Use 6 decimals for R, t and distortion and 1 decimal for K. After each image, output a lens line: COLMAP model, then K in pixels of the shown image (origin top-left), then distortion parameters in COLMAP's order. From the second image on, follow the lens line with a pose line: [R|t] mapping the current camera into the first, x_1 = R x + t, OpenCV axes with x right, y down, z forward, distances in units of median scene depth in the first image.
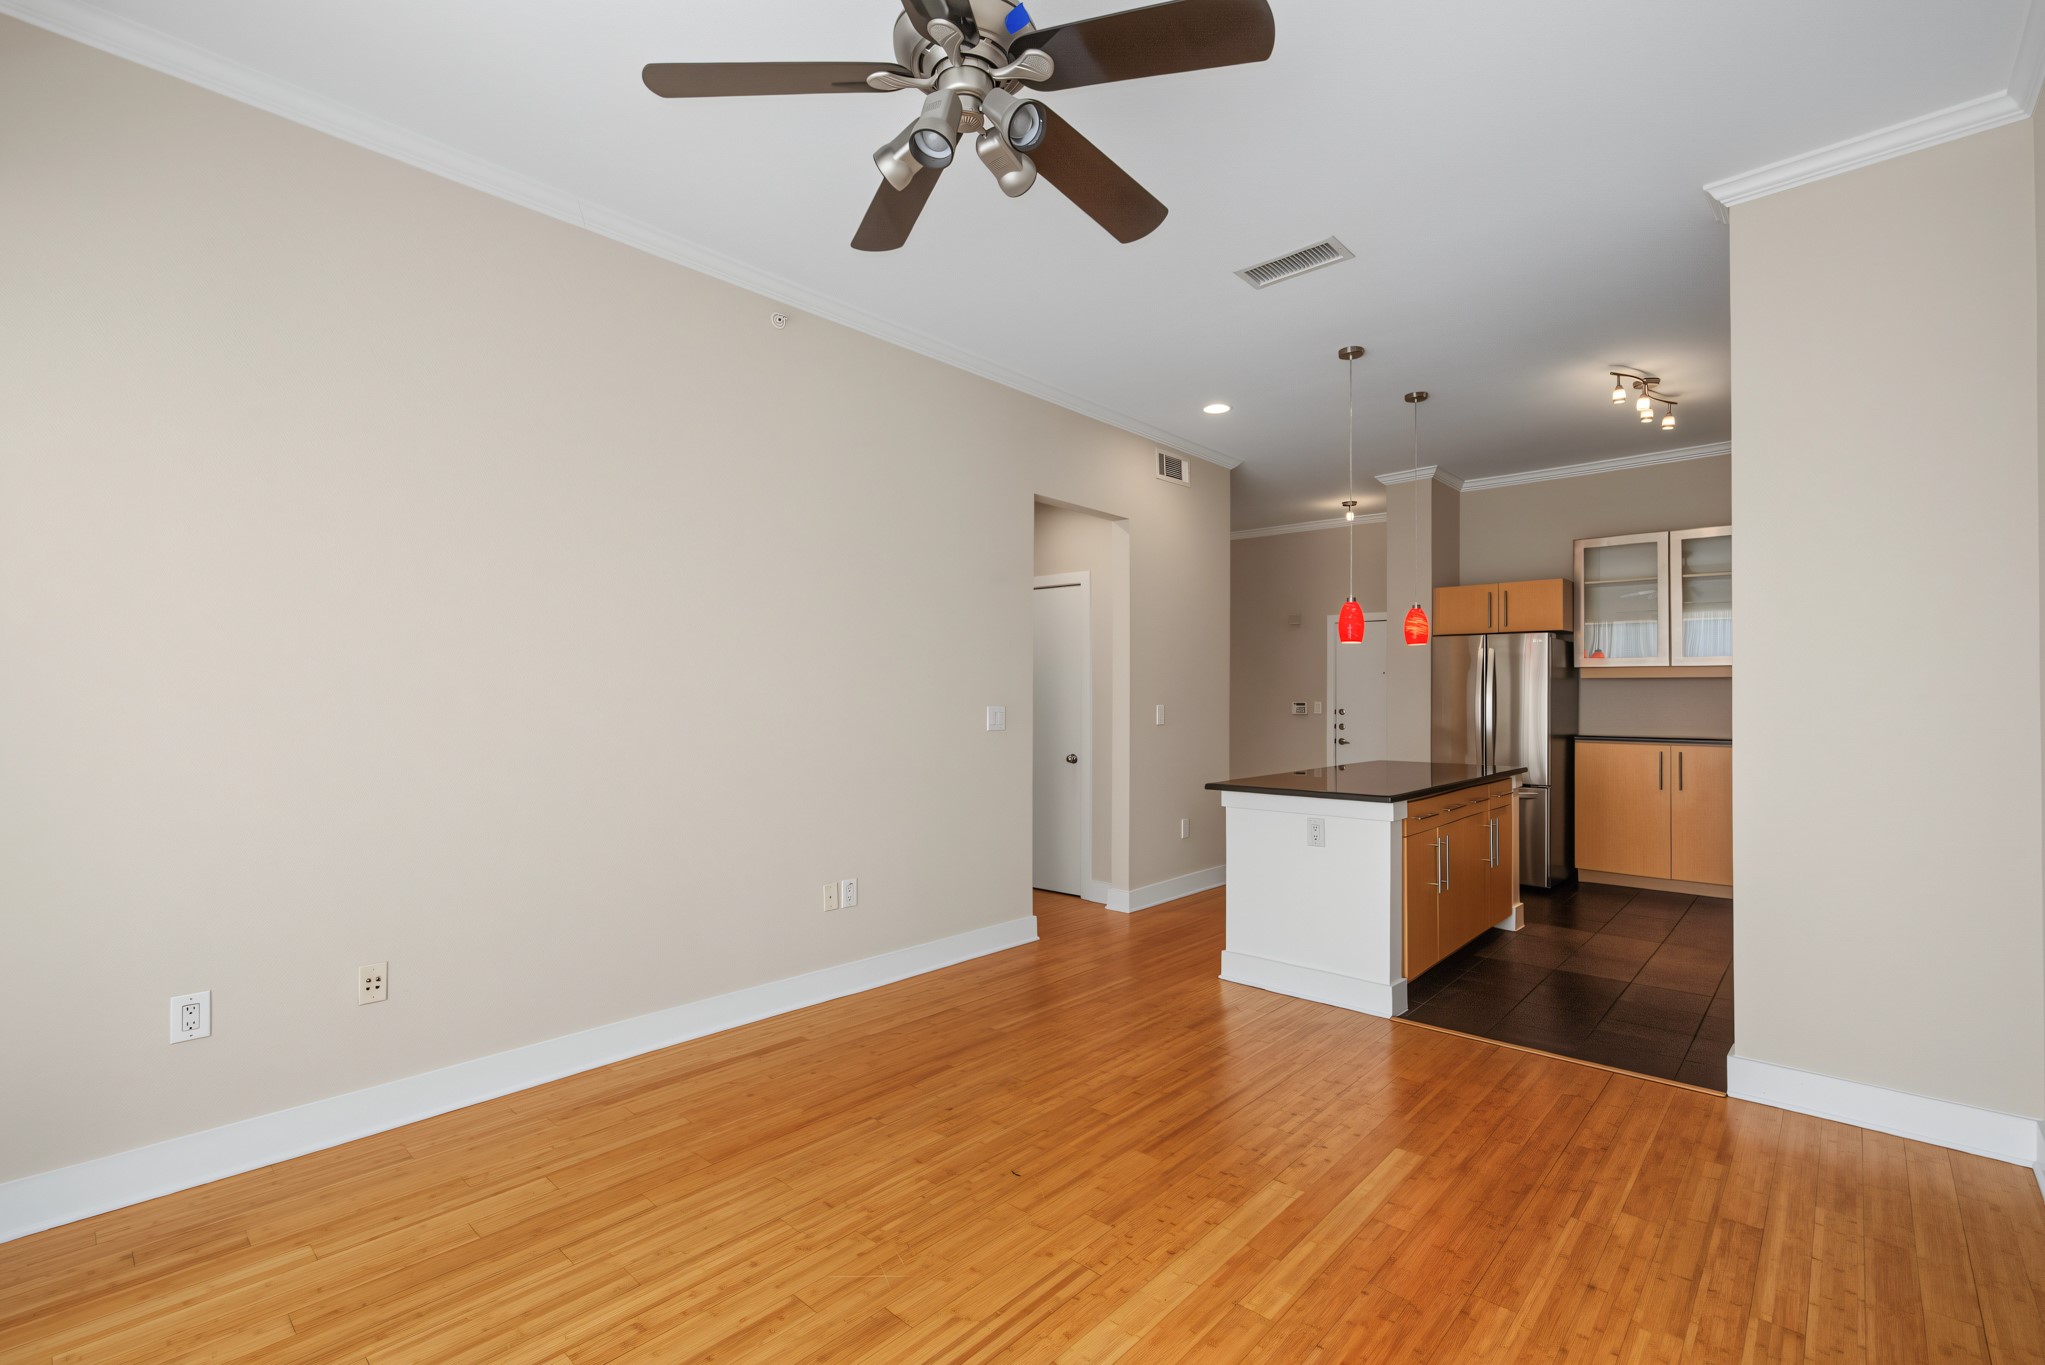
lens RADIAL K [[893.4, 0, 1030.1], [0, 893.4, 684.4], [0, 0, 1]] dist [0.003565, -0.000600]
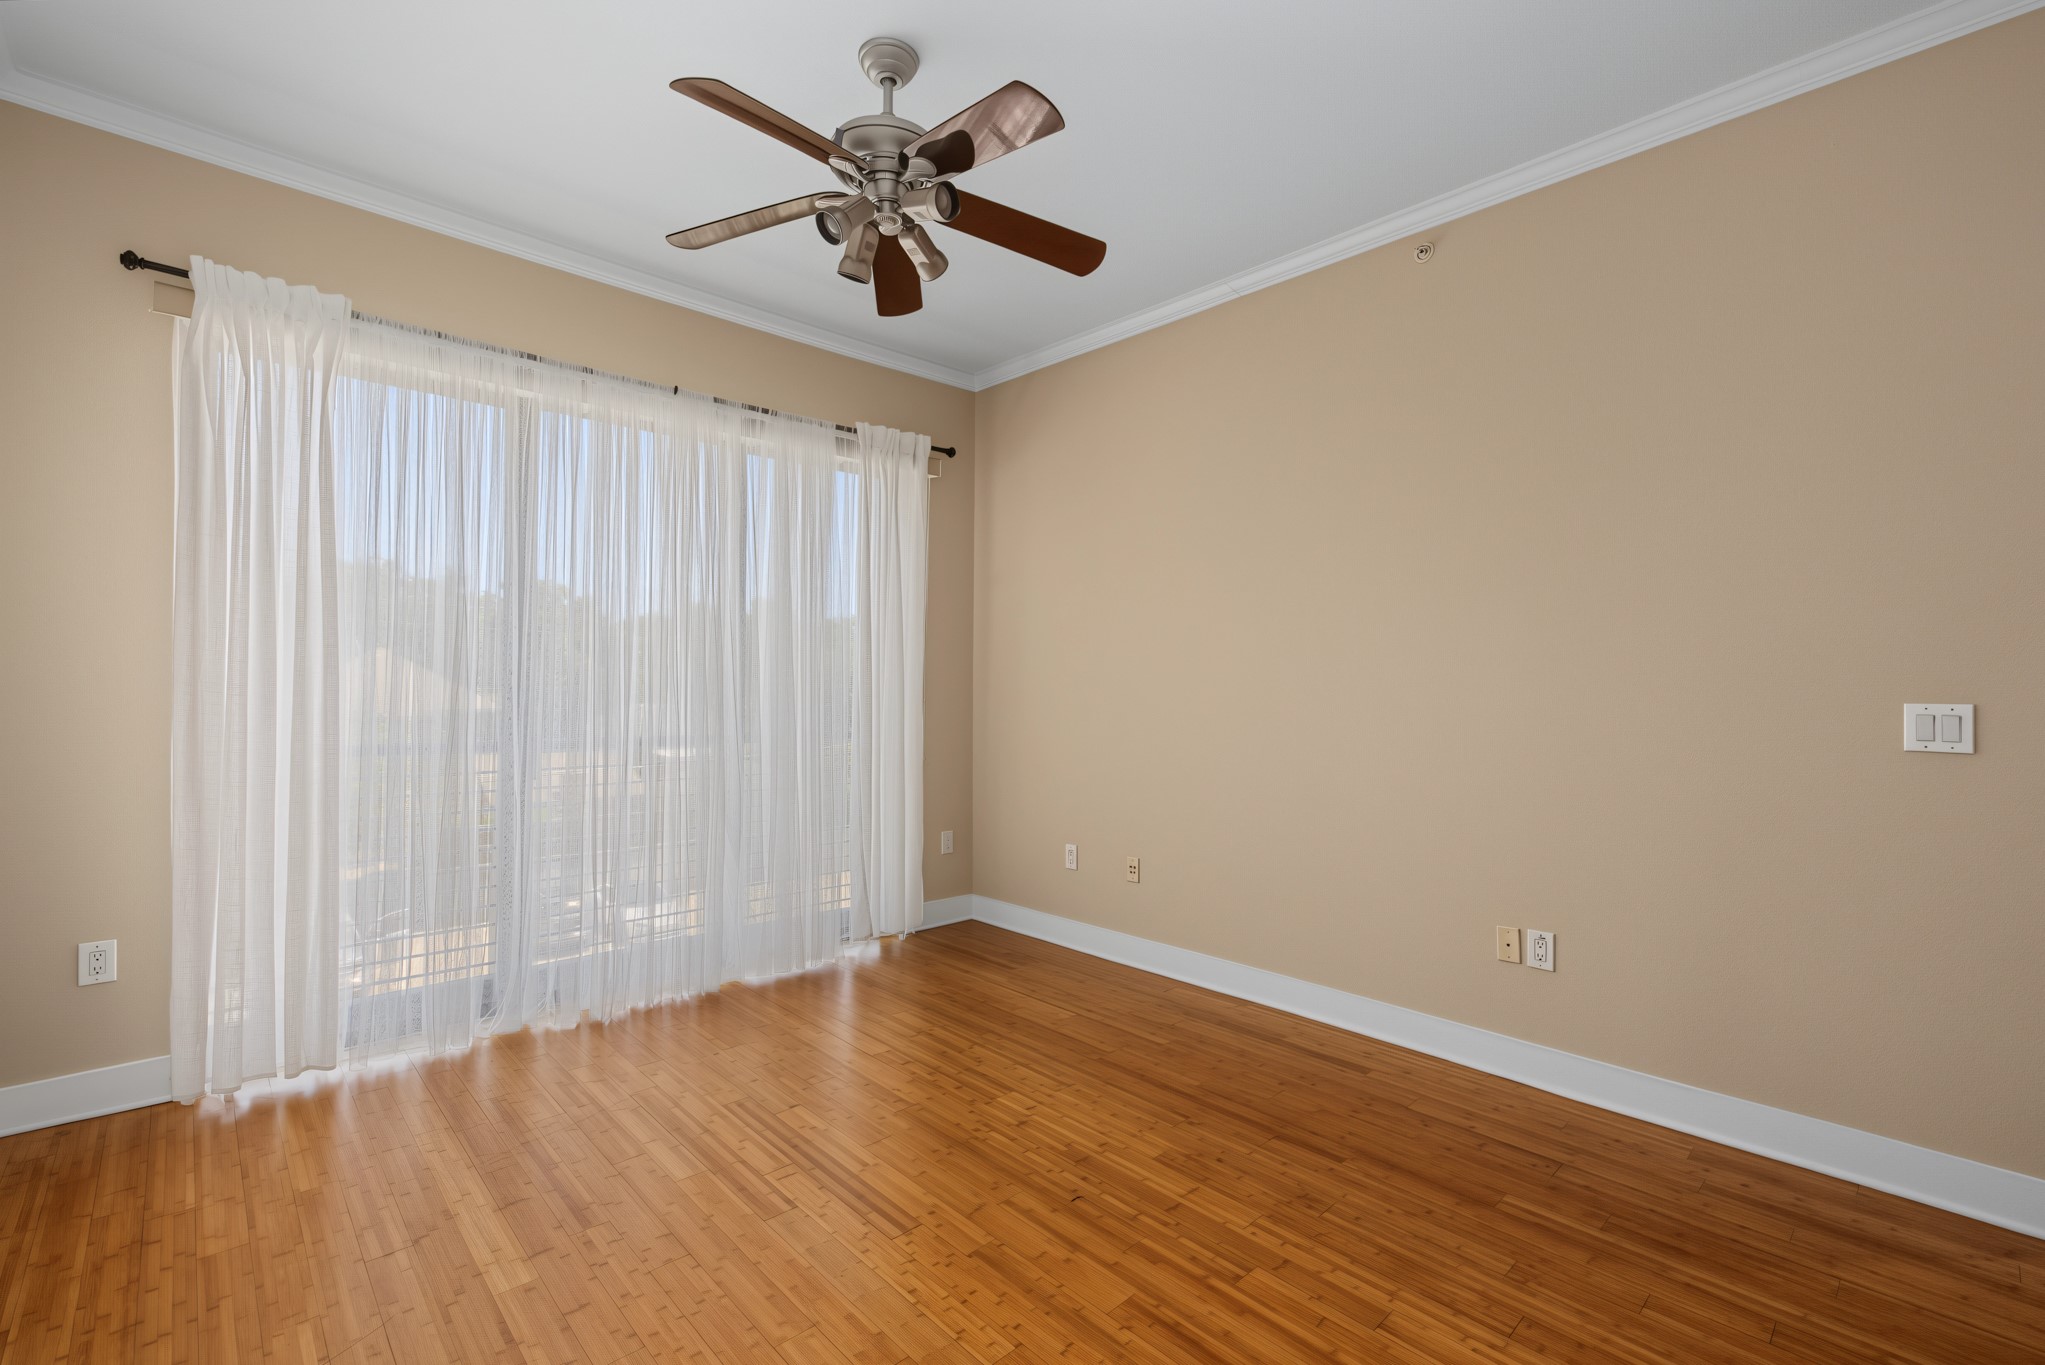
lens RADIAL K [[893.4, 0, 1030.1], [0, 893.4, 684.4], [0, 0, 1]] dist [0.003565, -0.000600]
pose [[-0.070945, -0.009858, -0.997432, 0.839173], [0.010882, 0.999884, -0.010656, 0.025595], [0.997421, -0.011610, -0.070829, 0.943664]]
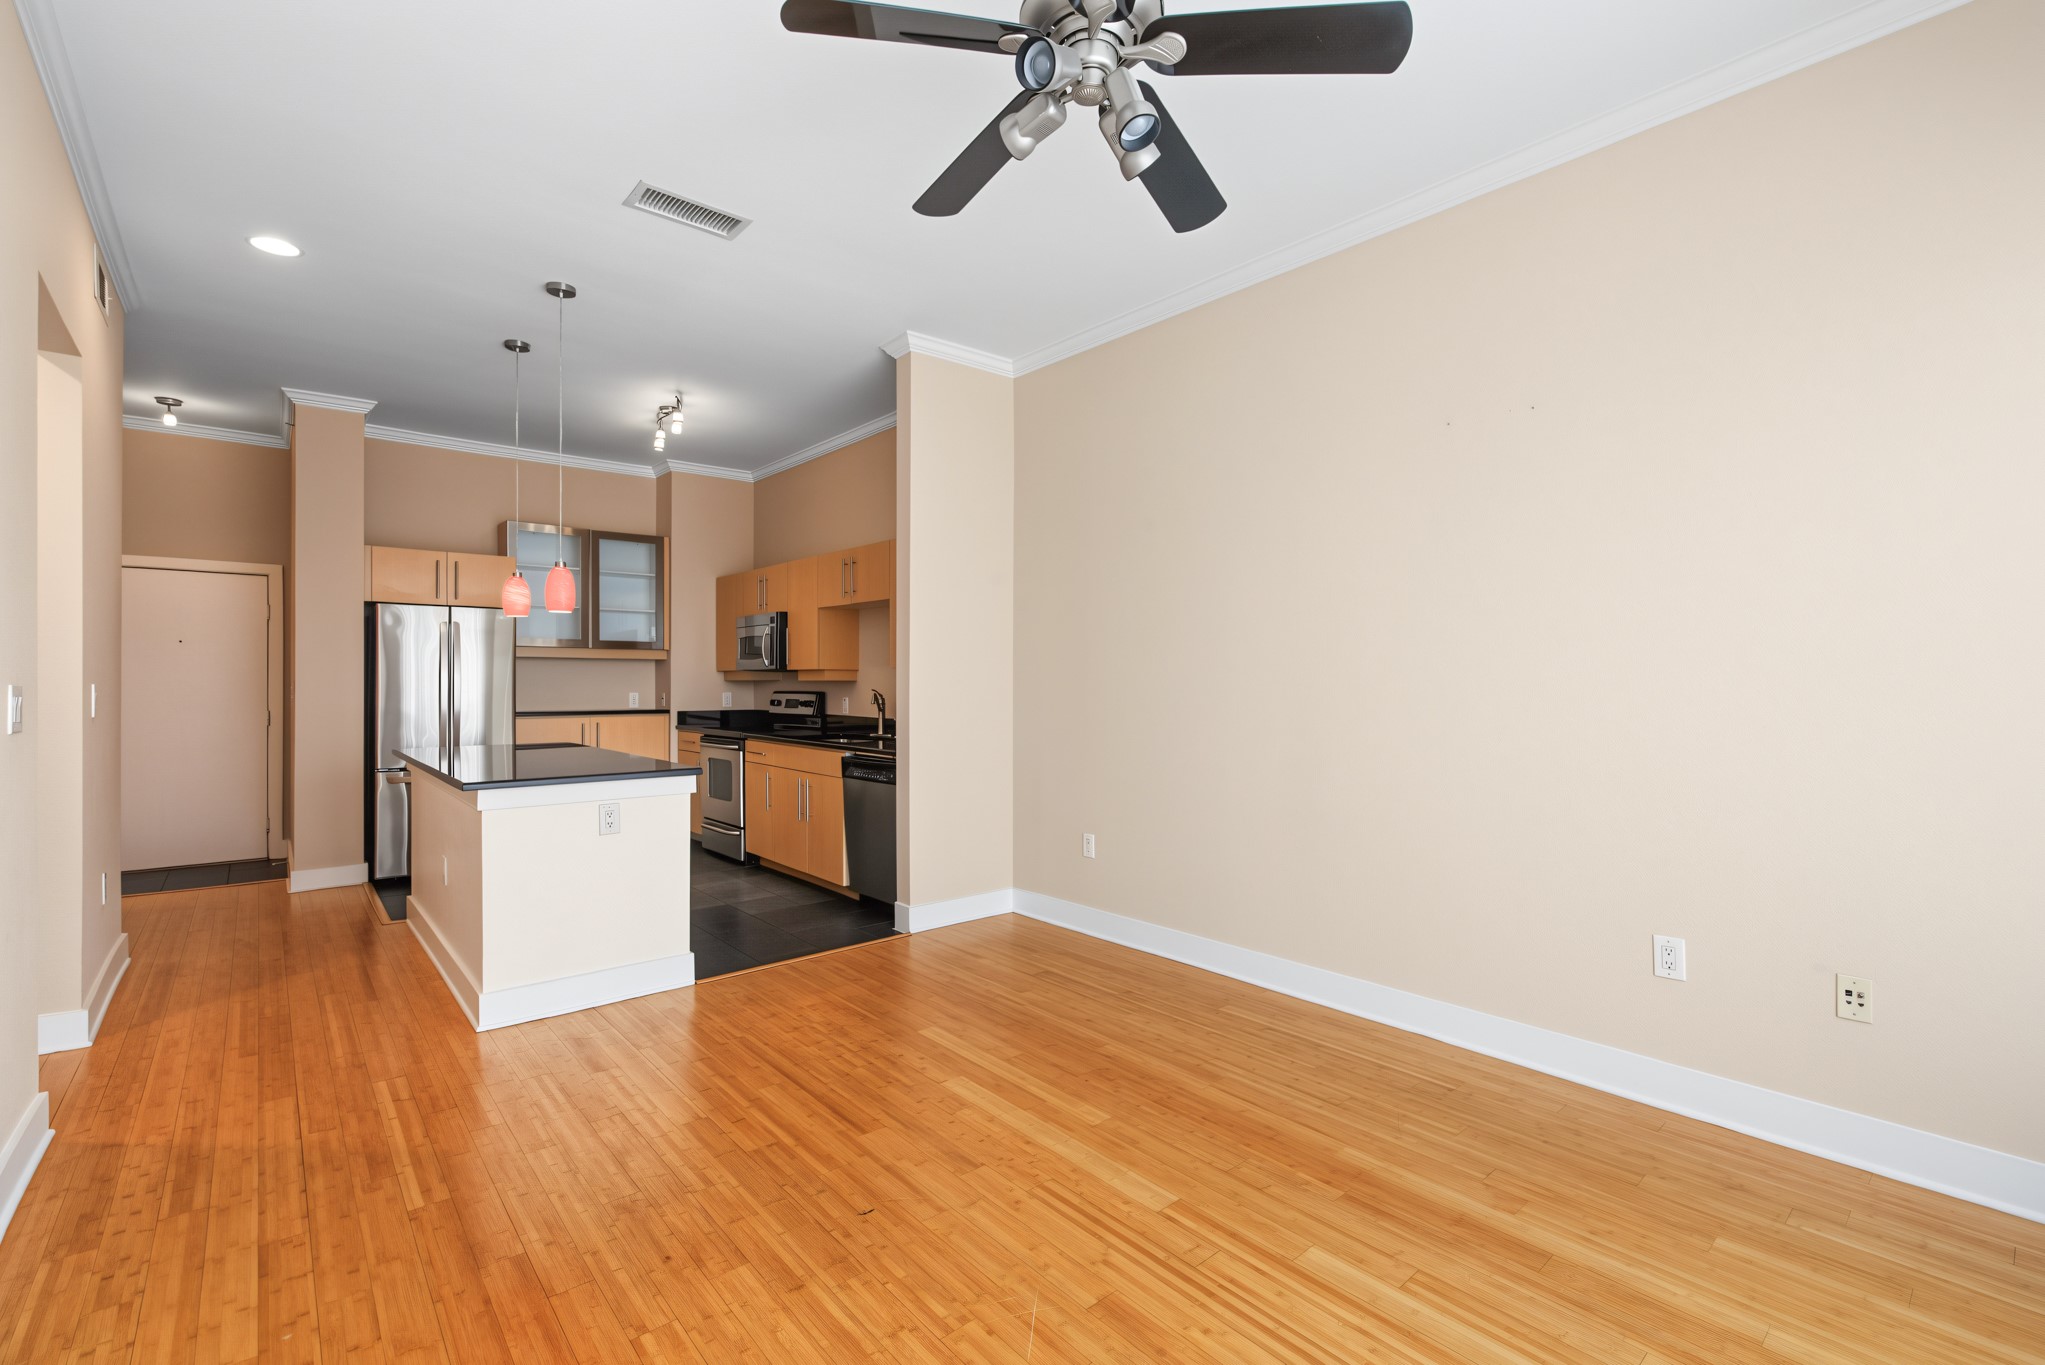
lens RADIAL K [[893.4, 0, 1030.1], [0, 893.4, 684.4], [0, 0, 1]] dist [0.003565, -0.000600]
pose [[0.115375, -0.001803, 0.993320, -0.795488], [-0.016357, 0.999859, 0.003715, 0.025018], [-0.993187, -0.016677, 0.115329, 0.691861]]
